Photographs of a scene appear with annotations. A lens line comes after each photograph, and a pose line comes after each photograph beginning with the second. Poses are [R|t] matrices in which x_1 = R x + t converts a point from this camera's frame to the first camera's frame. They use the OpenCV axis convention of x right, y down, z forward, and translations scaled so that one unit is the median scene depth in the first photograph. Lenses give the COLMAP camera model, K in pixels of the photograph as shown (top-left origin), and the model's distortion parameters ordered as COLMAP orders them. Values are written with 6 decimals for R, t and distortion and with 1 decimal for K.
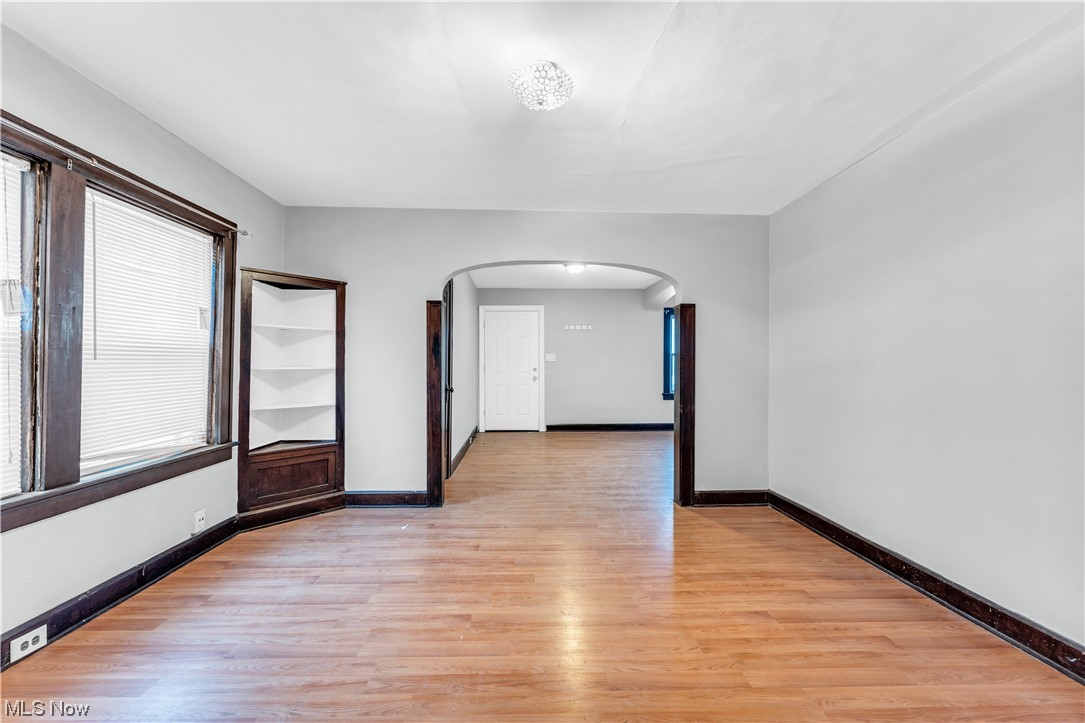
lens RADIAL K [[433.8, 0, 536.1], [0, 433.8, 366.1], [0, 0, 1]] dist [0.002269, -0.002283]
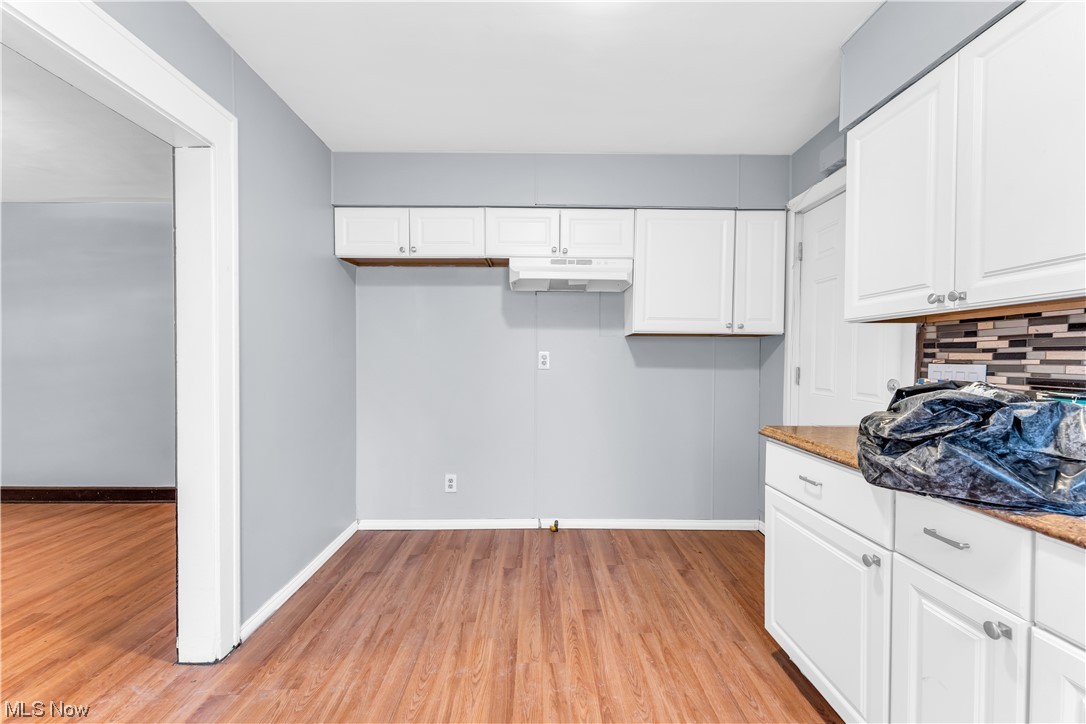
lens RADIAL K [[435.3, 0, 535.1], [0, 435.3, 367.5], [0, 0, 1]] dist [0.002572, 0.000179]
pose [[0.029117, -0.016615, 0.999438, -0.699846], [-0.002522, 0.999857, 0.016696, -0.003105], [-0.999573, -0.003006, 0.029071, -0.635262]]
